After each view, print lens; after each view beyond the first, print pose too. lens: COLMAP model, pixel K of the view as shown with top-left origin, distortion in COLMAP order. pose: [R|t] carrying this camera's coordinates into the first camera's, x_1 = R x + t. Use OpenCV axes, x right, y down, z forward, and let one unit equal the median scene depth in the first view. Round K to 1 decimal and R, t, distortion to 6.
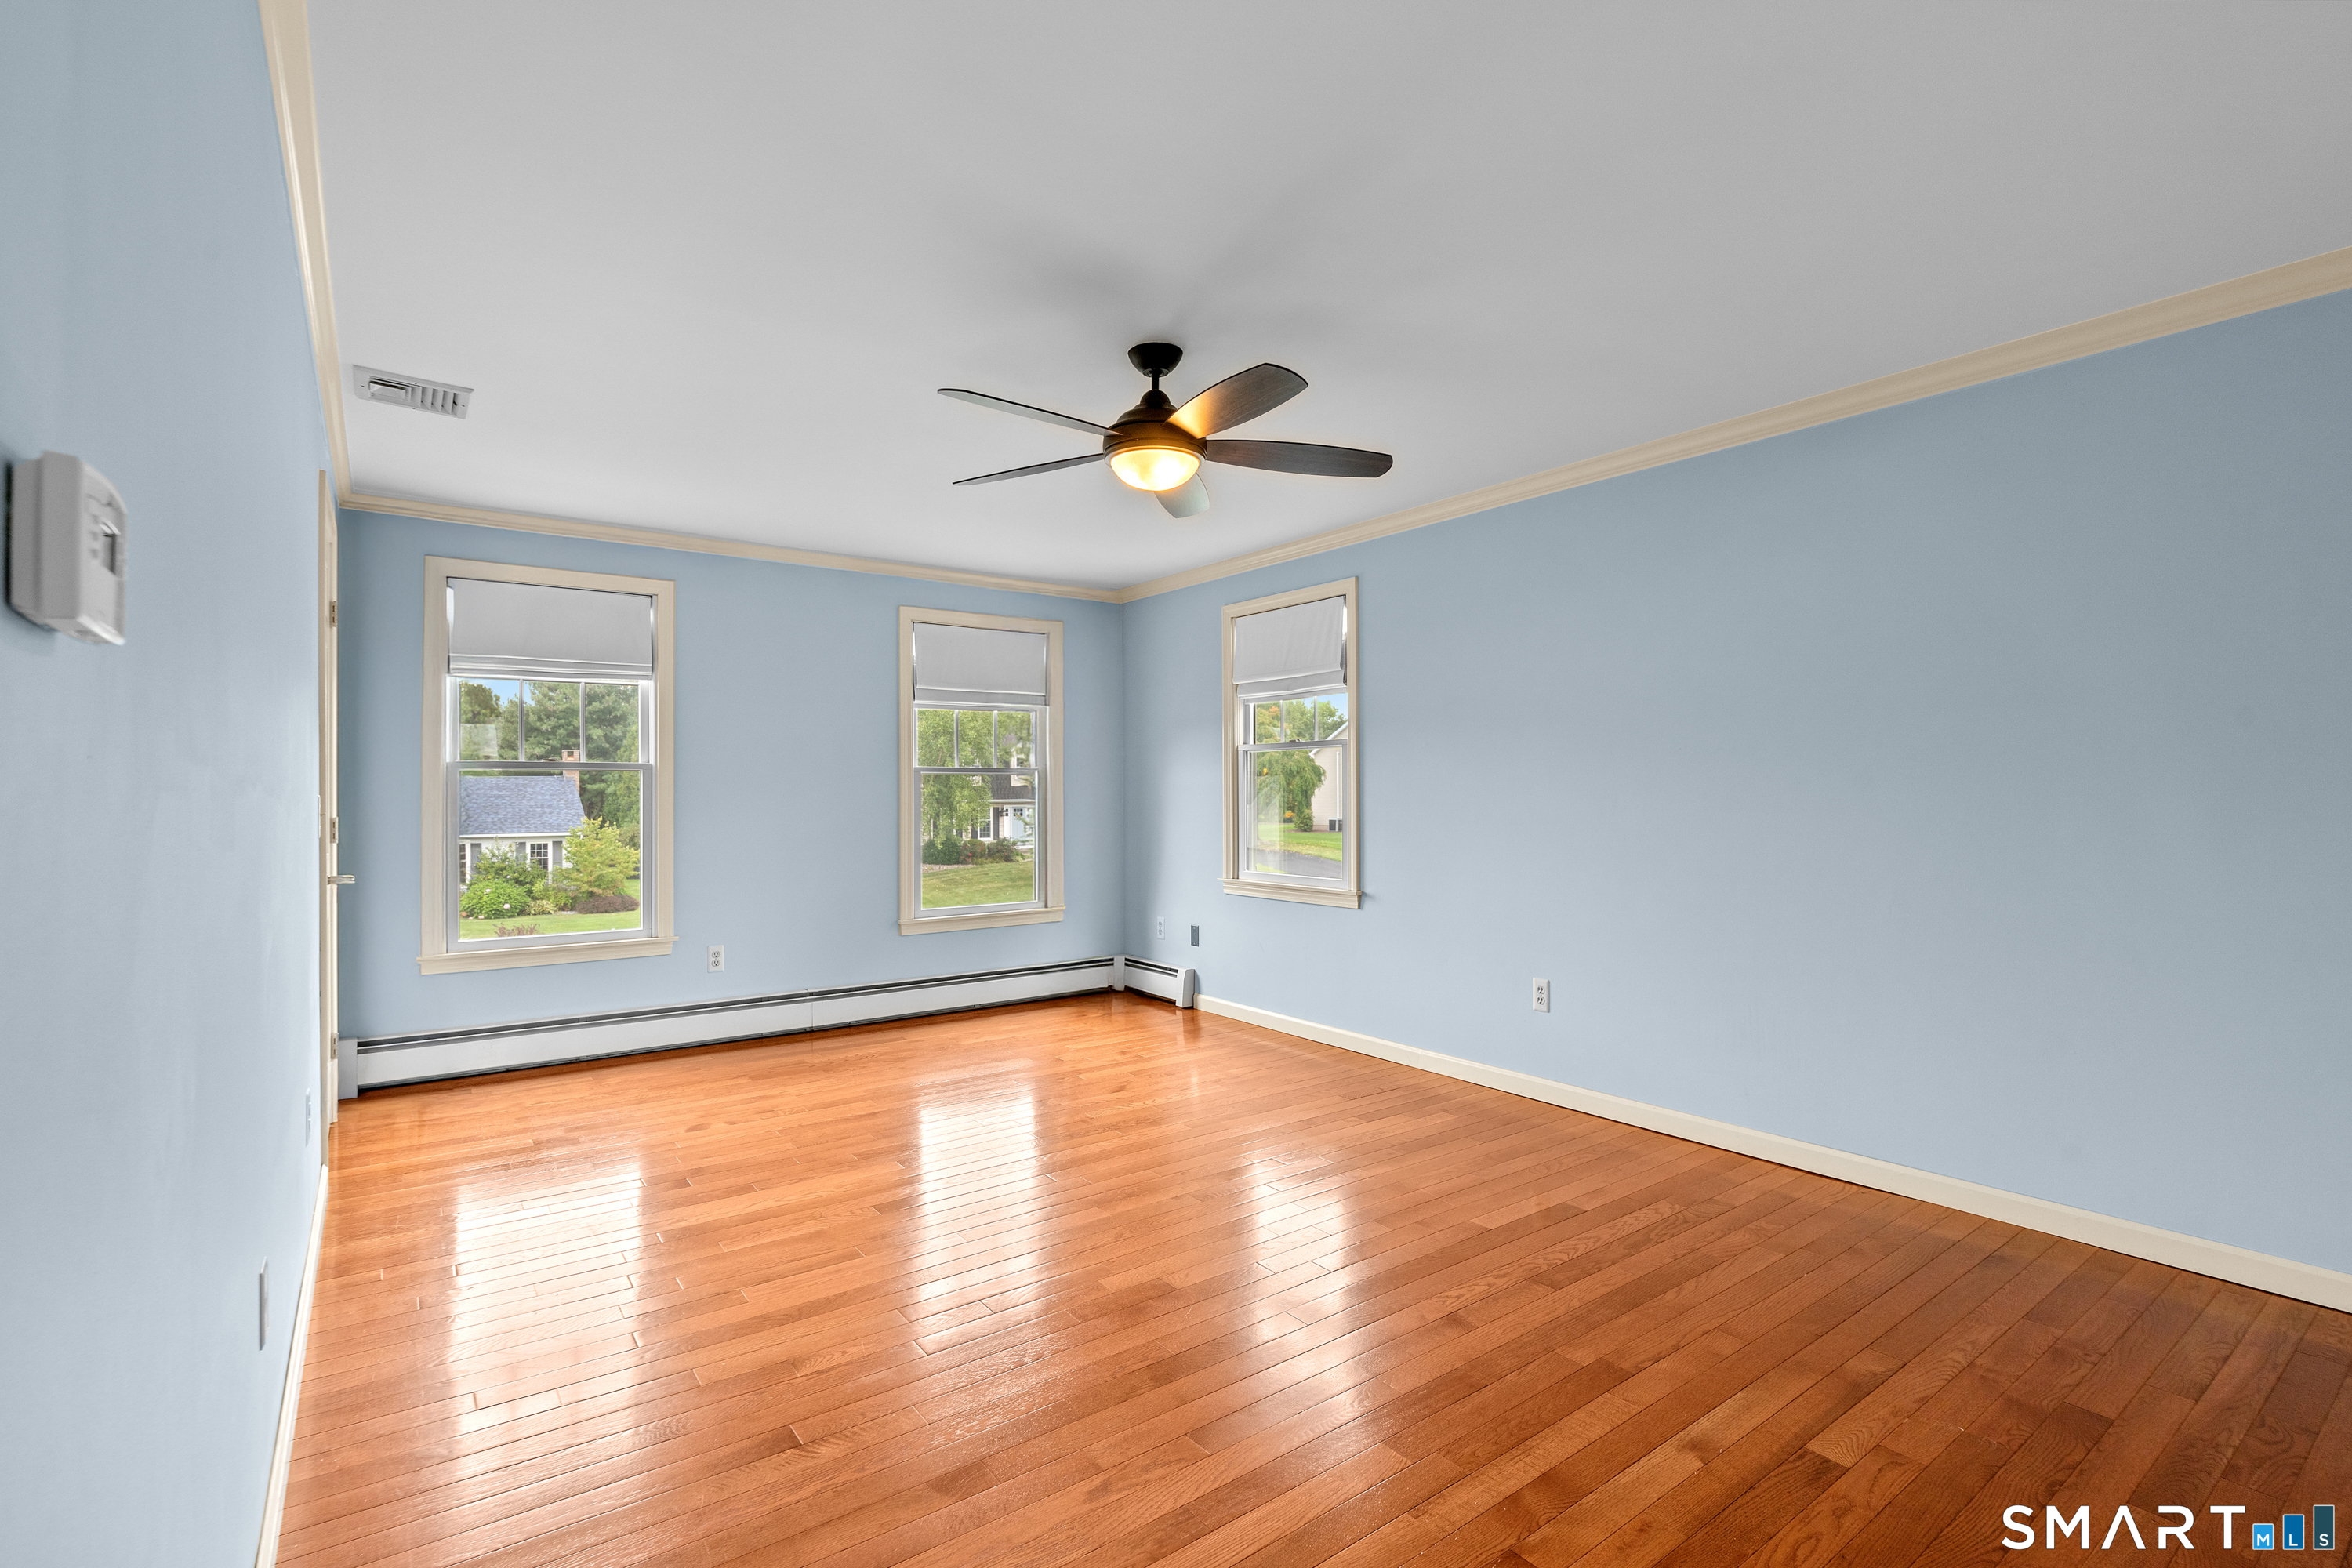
lens RADIAL K [[1063.7, 0, 1167.2], [0, 1063.7, 757.9], [0, 0, 1]] dist [0.000067, 0.000356]
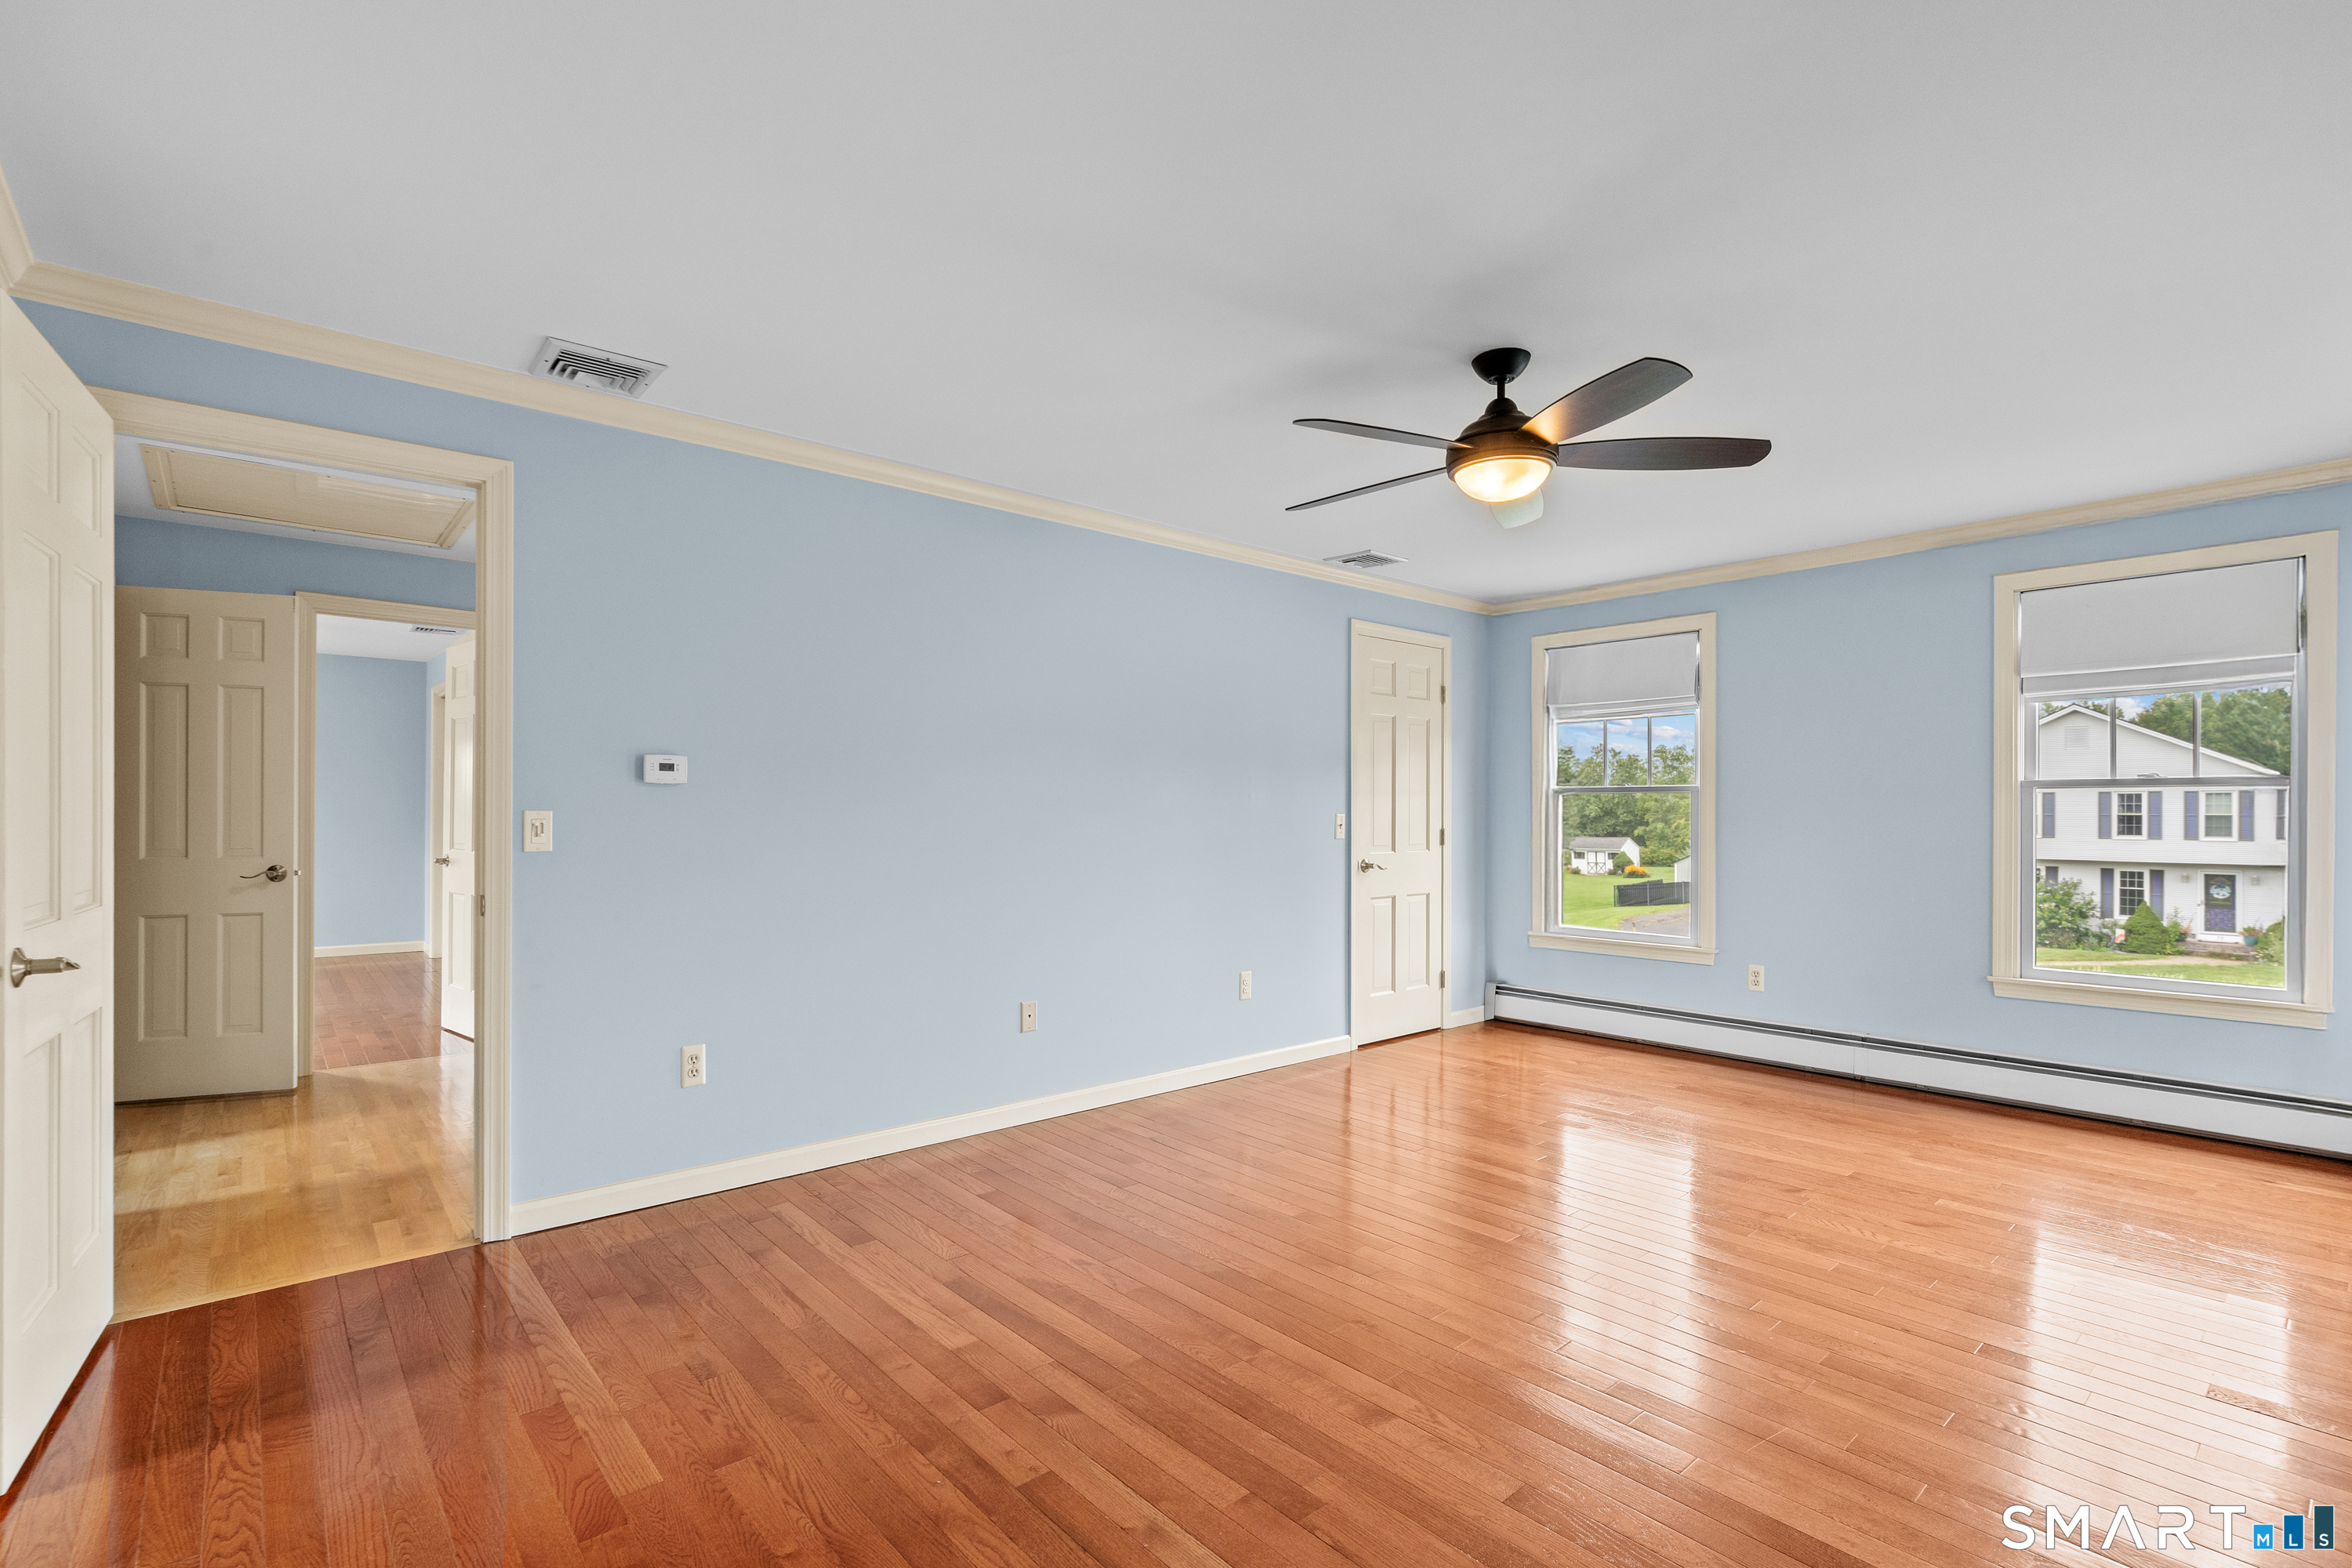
lens RADIAL K [[1067.0, 0, 1156.6], [0, 1067.0, 790.3], [0, 0, 1]] dist [-0.002499, 0.000459]
pose [[0.072645, -0.018269, -0.997191, 0.551149], [0.030339, 0.999410, -0.016099, 0.010173], [0.996896, -0.029085, 0.073156, 0.369840]]
